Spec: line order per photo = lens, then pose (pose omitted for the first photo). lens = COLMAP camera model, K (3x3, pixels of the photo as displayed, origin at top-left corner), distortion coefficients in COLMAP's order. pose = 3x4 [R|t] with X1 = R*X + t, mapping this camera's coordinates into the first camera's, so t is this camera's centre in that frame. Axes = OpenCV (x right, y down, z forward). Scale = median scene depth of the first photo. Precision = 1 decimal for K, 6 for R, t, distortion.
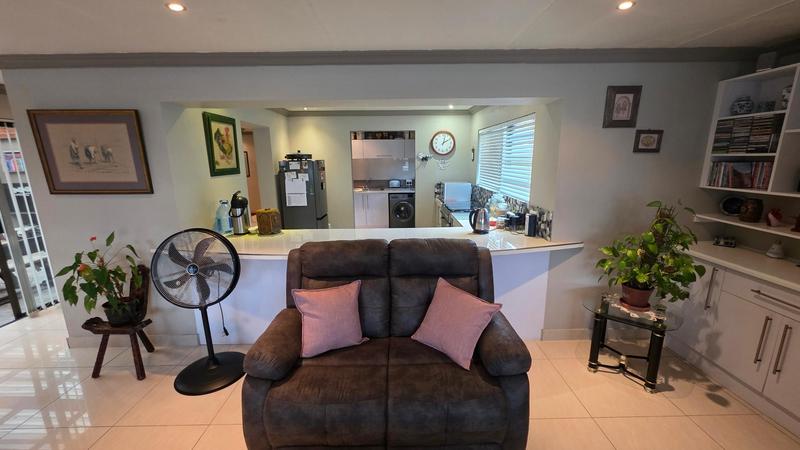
lens RADIAL K [[320.6, 0, 400.8], [0, 320.6, 227.3], [0, 0, 1]] dist [0.000062, 0.000209]
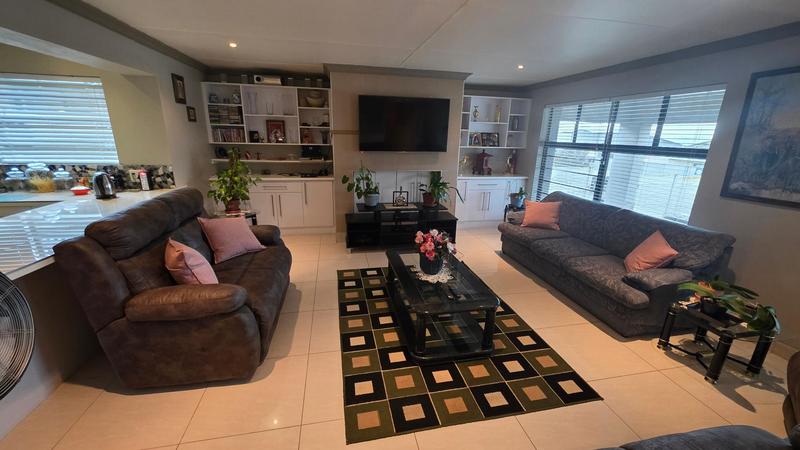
lens RADIAL K [[320.6, 0, 400.8], [0, 320.6, 225.9], [0, 0, 1]] dist [0.000062, 0.000209]
pose [[-0.192197, -0.268098, 0.944025, -1.061912], [0.186502, 0.934450, 0.303349, -0.040906], [-0.963471, 0.234365, -0.129598, 0.341192]]
